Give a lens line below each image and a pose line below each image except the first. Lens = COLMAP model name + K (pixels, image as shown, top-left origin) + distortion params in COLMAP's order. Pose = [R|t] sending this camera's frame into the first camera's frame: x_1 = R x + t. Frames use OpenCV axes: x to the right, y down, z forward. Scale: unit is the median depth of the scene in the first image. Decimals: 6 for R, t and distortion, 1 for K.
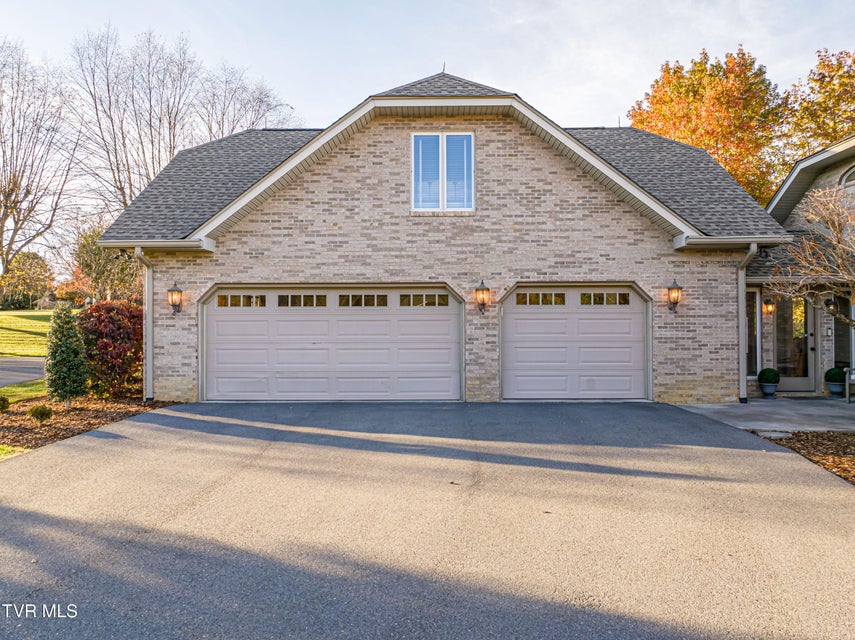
lens RADIAL K [[617.9, 0, 428.6], [0, 617.9, 317.4], [0, 0, 1]] dist [-0.030635, 0.000143]
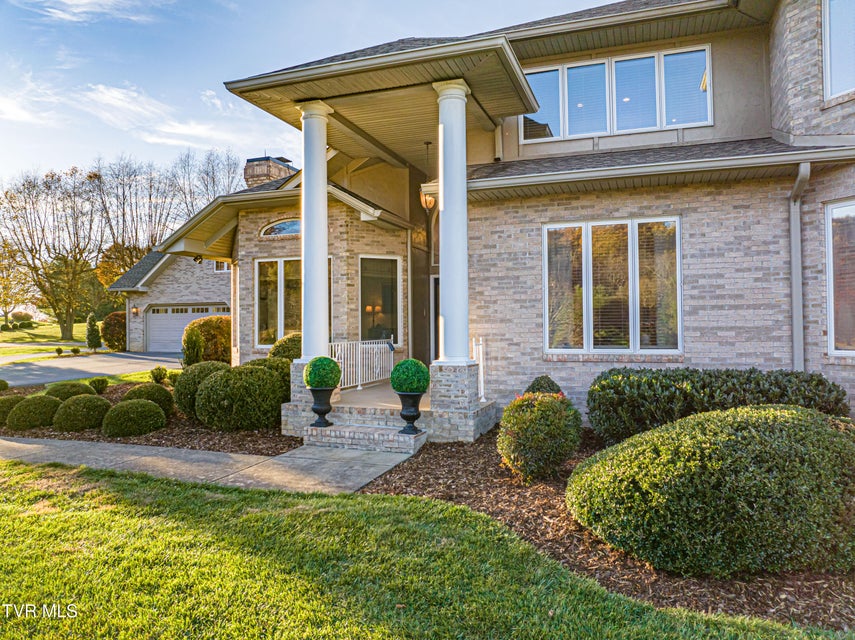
lens RADIAL K [[617.9, 0, 418.4], [0, 617.9, 326.3], [0, 0, 1]] dist [-0.030635, 0.000143]
pose [[0.935276, -0.002523, -0.353911, 1.542487], [0.002446, 0.999997, -0.000665, 0.037645], [0.353911, -0.000244, 0.935279, -0.925916]]
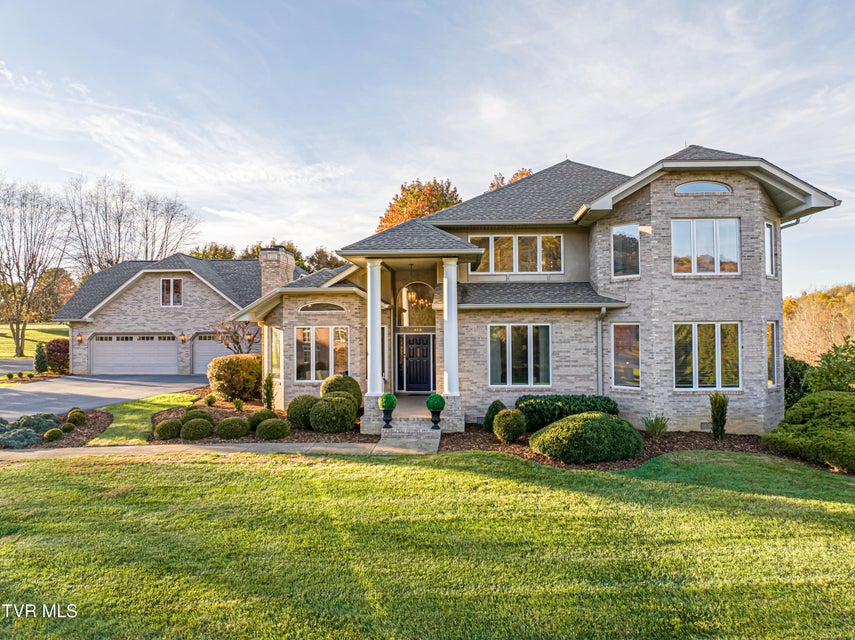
lens RADIAL K [[644.9, 0, 416.0], [0, 644.9, 332.9], [0, 0, 1]] dist [-0.027220, 0.012079]
pose [[0.997053, -0.001559, -0.076694, 1.353701], [0.002720, 0.999883, 0.015036, -0.095514], [0.076662, -0.015200, 0.996941, -1.817177]]
